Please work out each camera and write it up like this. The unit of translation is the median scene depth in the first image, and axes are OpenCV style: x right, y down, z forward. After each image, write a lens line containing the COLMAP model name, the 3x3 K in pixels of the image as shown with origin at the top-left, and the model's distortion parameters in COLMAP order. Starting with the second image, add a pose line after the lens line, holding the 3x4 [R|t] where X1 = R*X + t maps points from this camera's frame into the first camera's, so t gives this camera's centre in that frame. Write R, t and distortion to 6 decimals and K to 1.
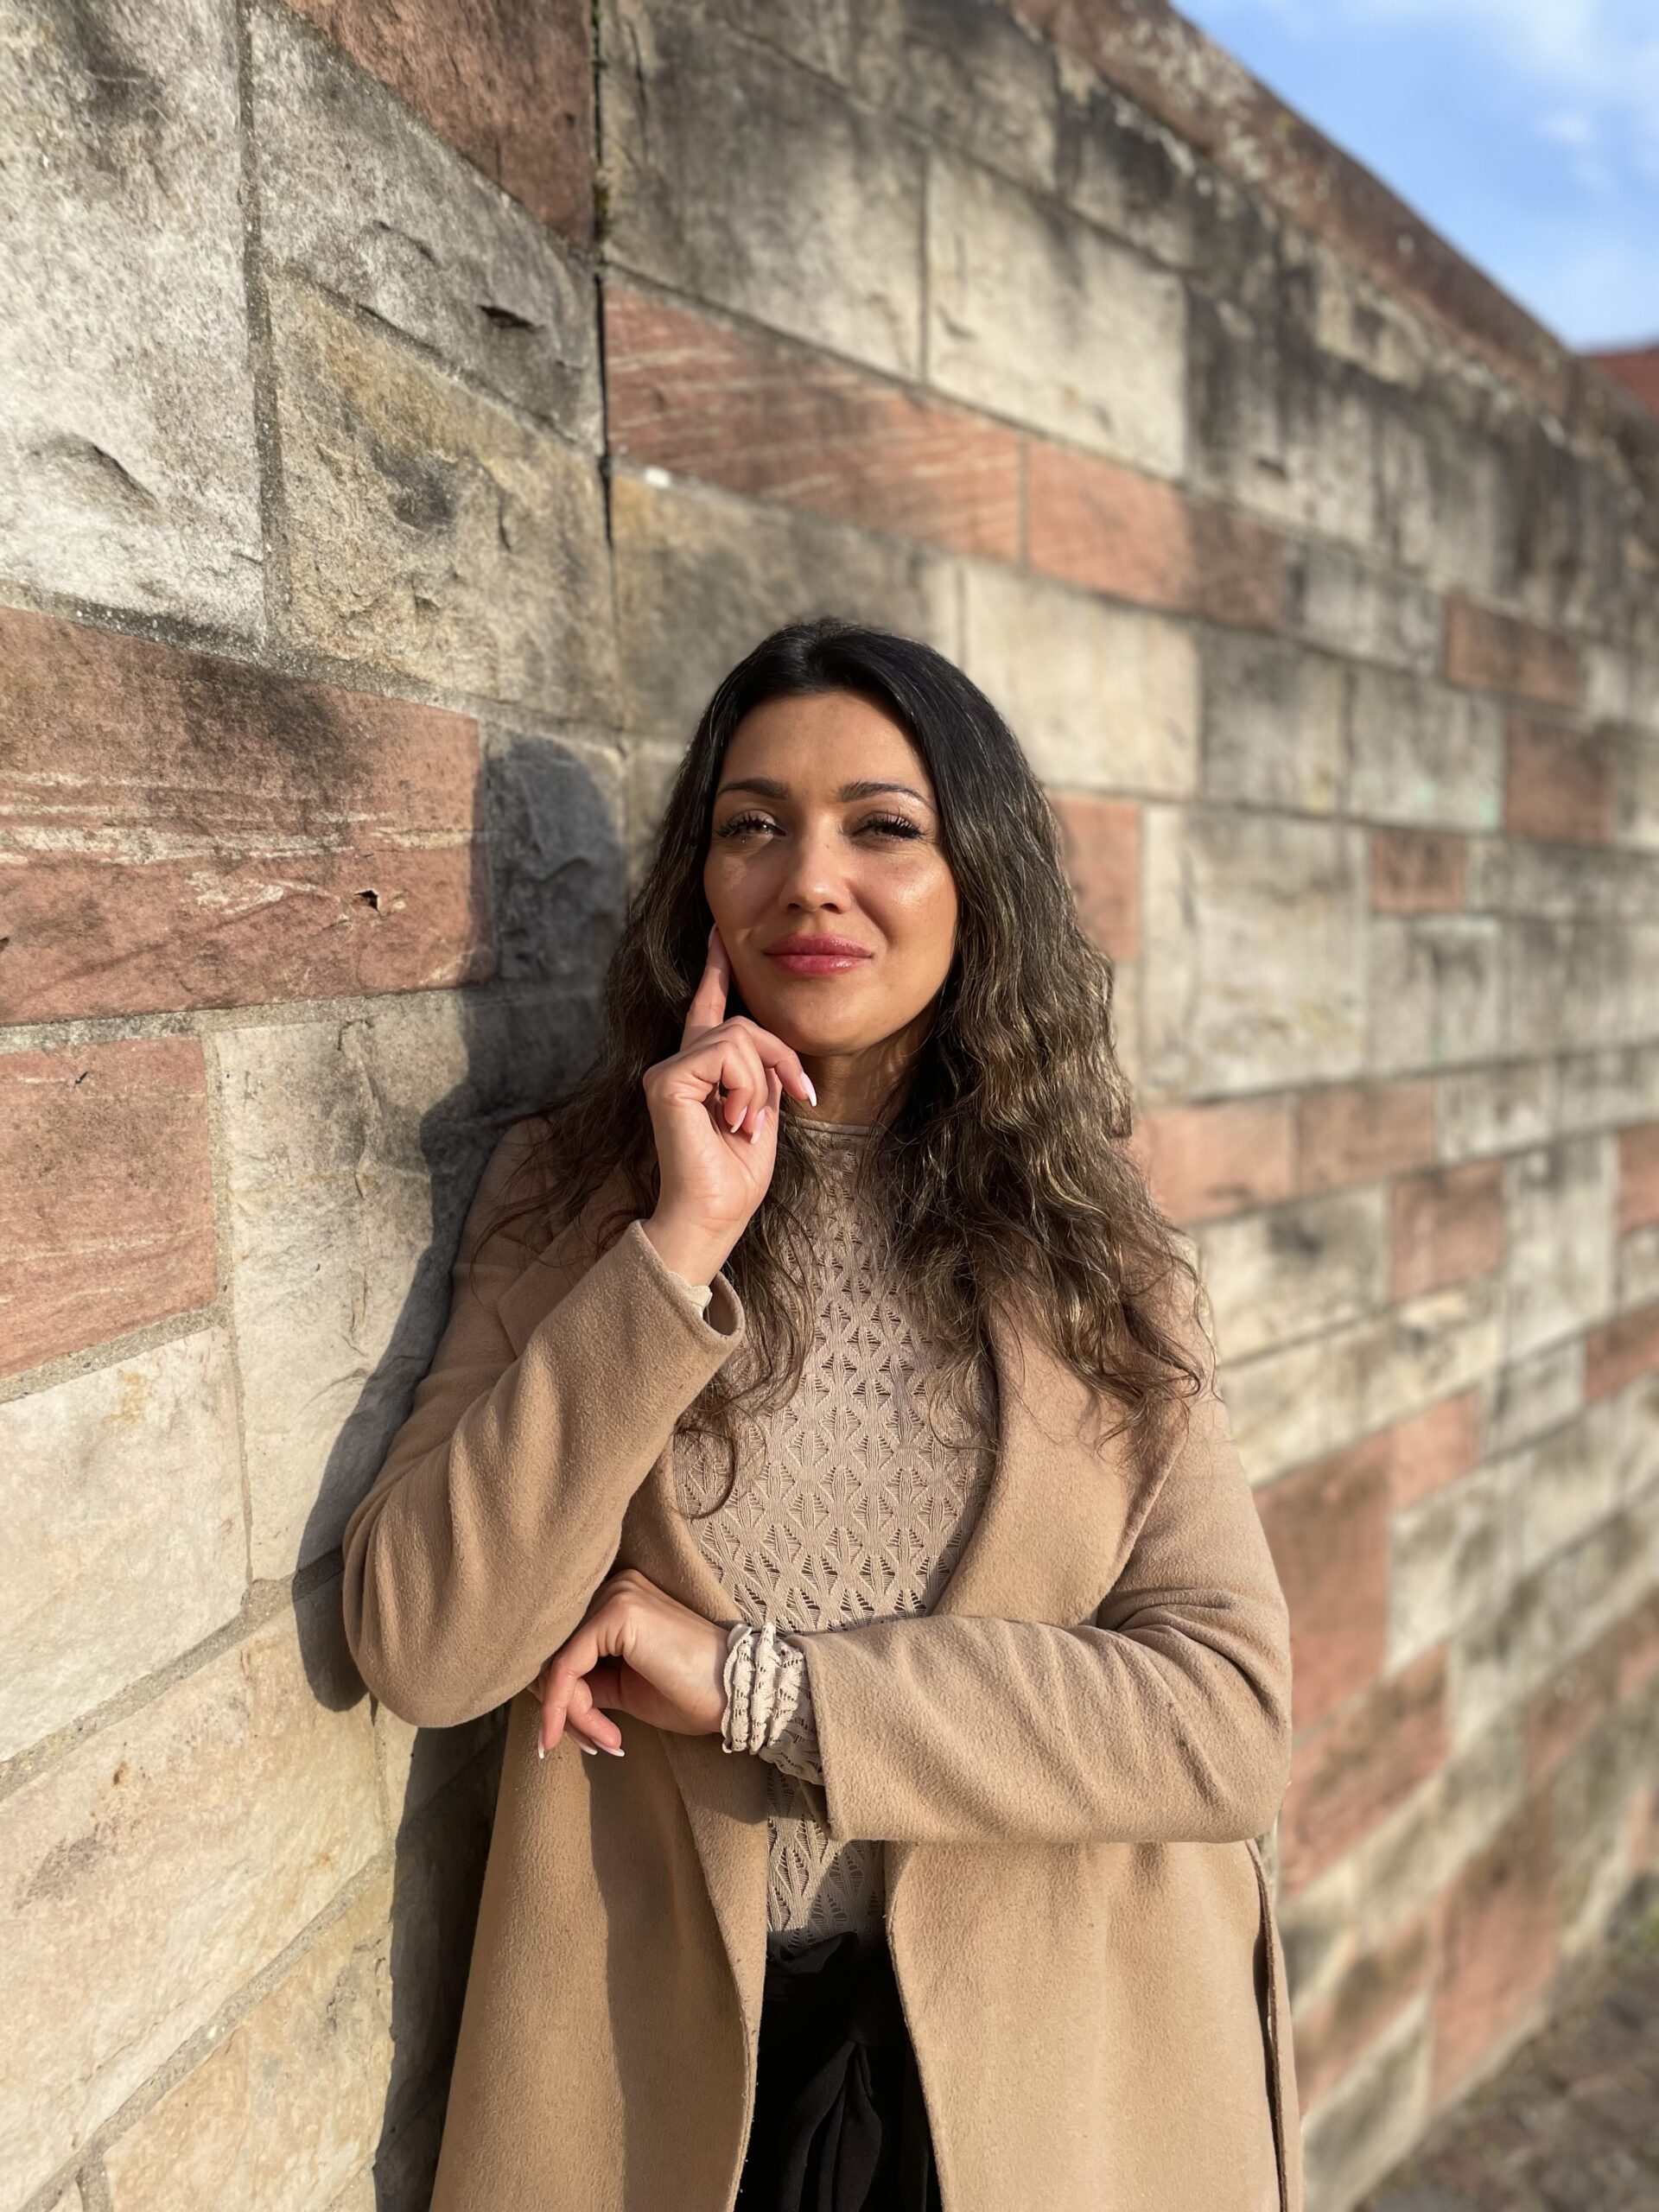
lens RADIAL K [[1681.0, 0, 831.0], [0, 1681.0, 1111.7], [0, 0, 1]] dist [-0.006349, -0.018129]
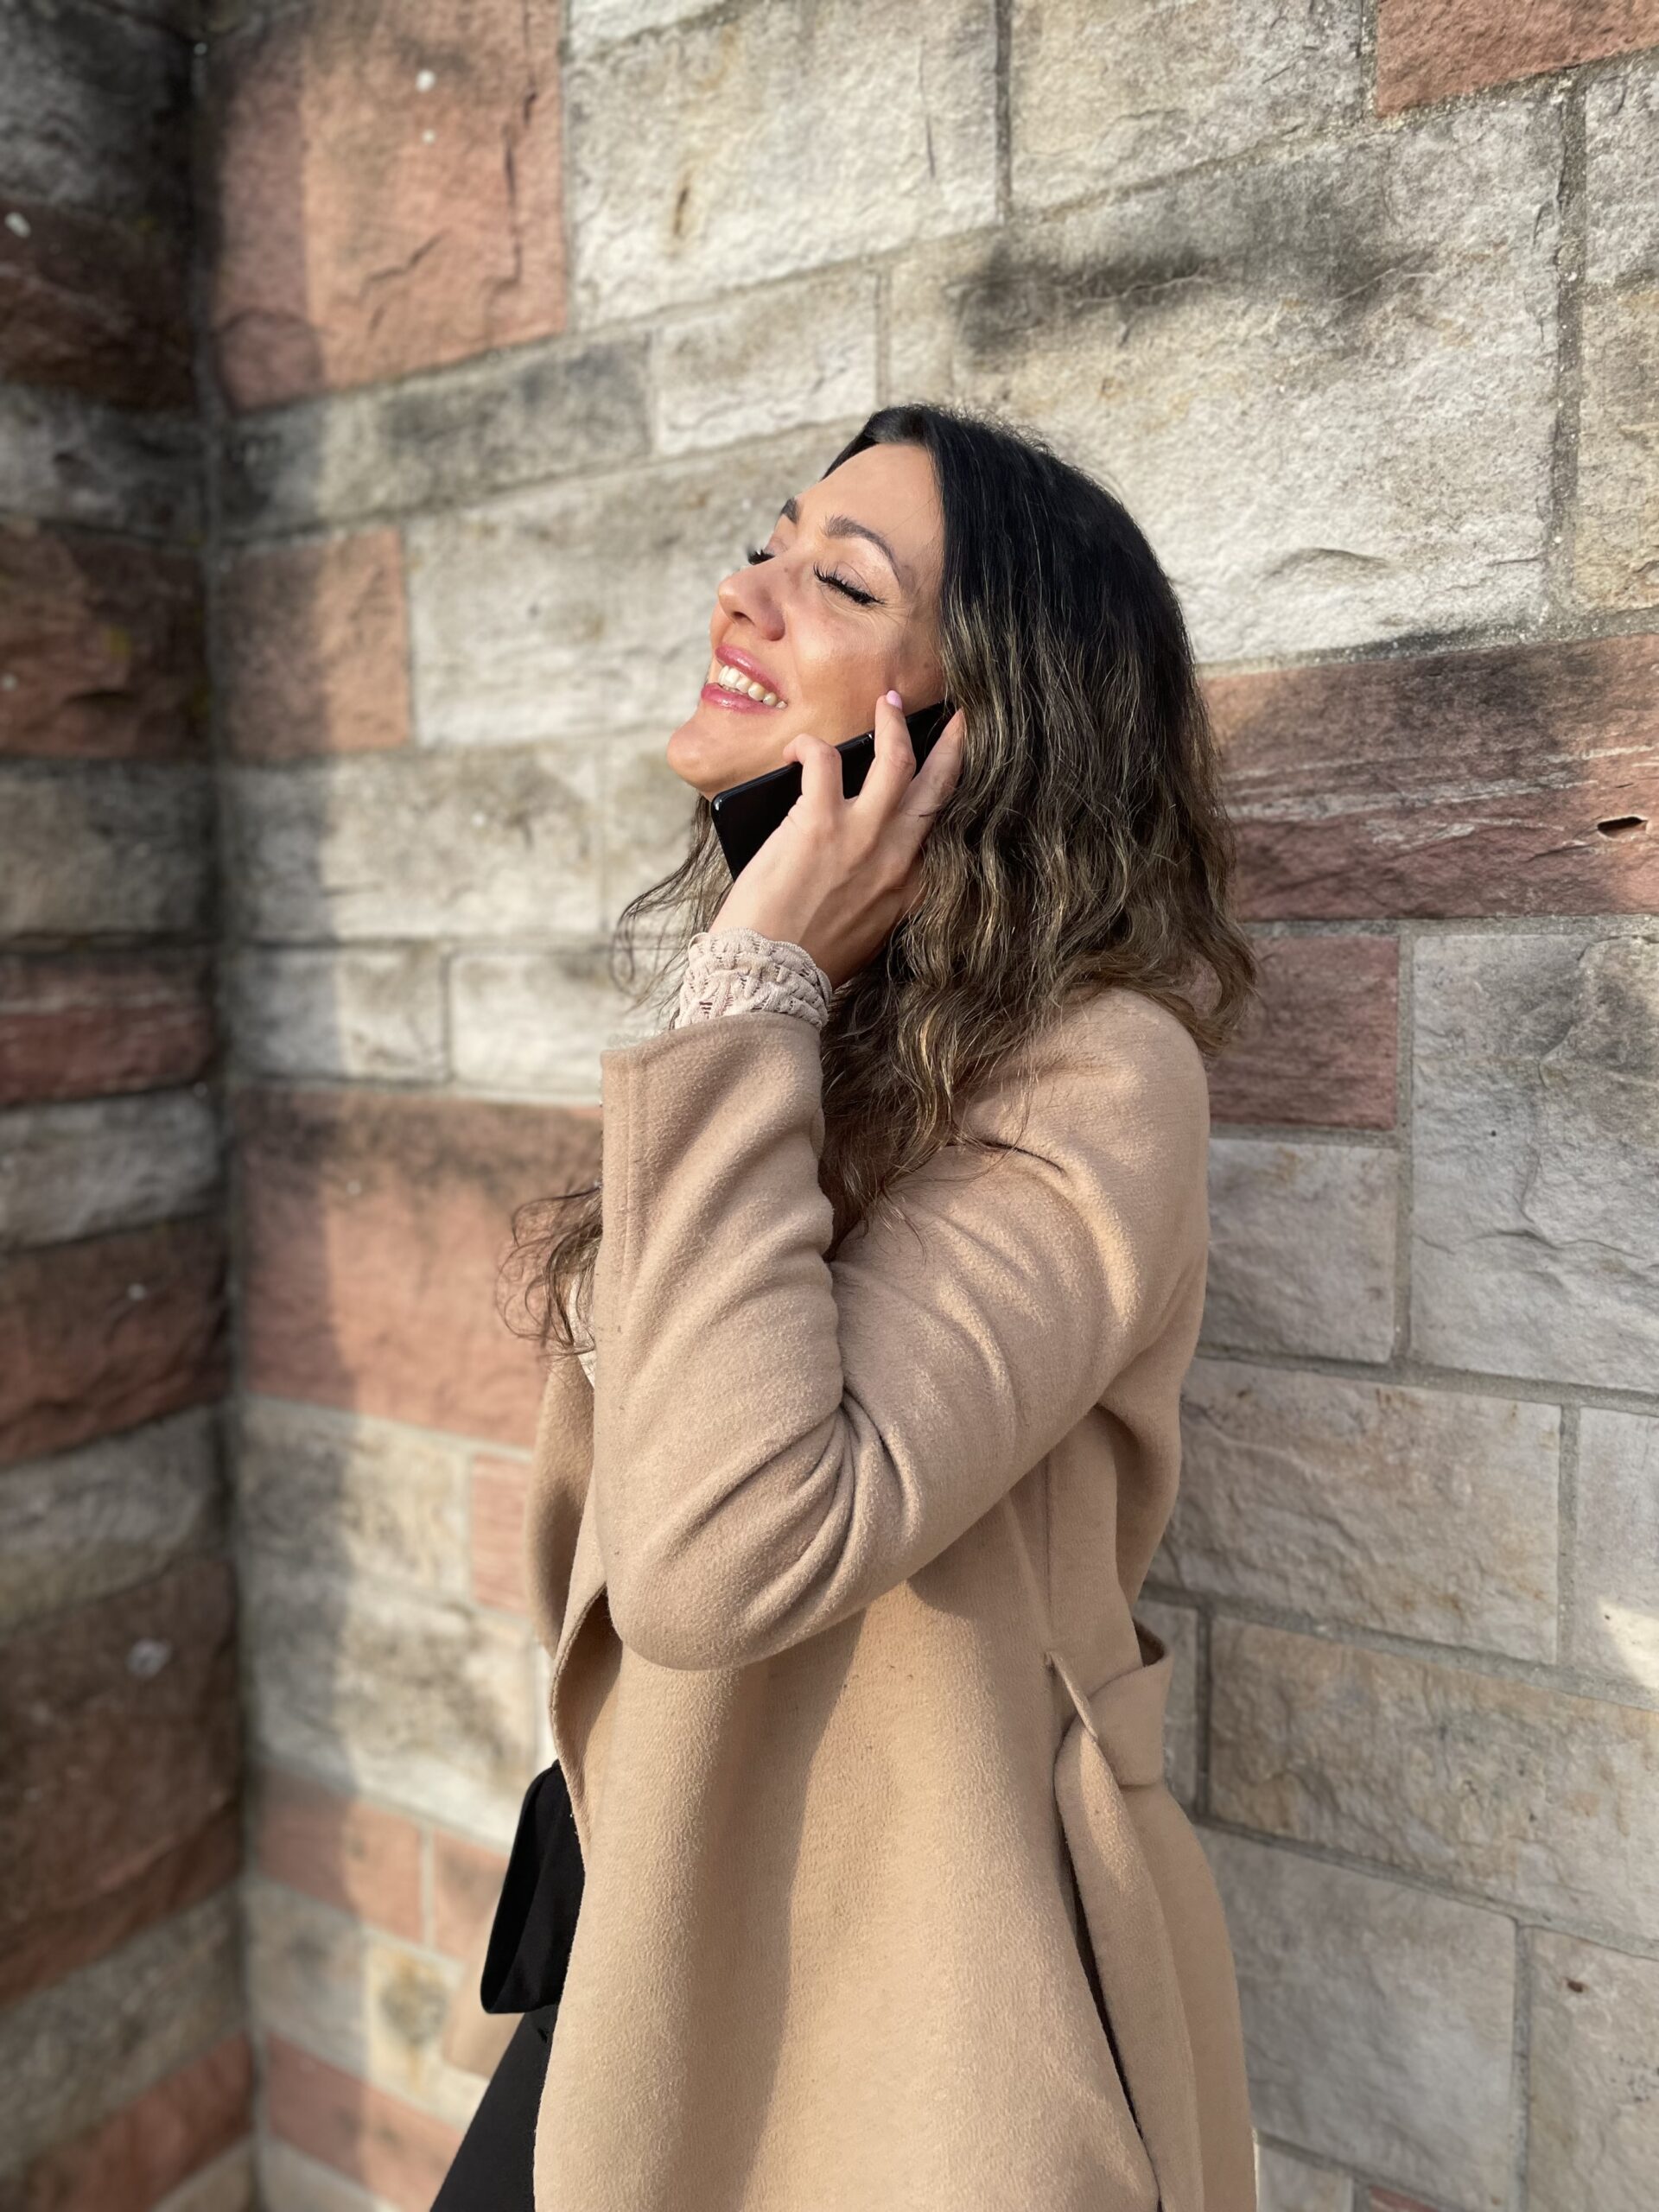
lens RADIAL K [[1681.0, 0, 830.1], [0, 1681.0, 1103.5], [0, 0, 1]] dist [-0.006349, -0.018129]
pose [[-0.320162, 0.096799, -0.942405, 1.083308], [-0.091681, 0.986931, 0.132520, -0.050582], [0.942916, 0.128829, -0.307103, 0.995376]]
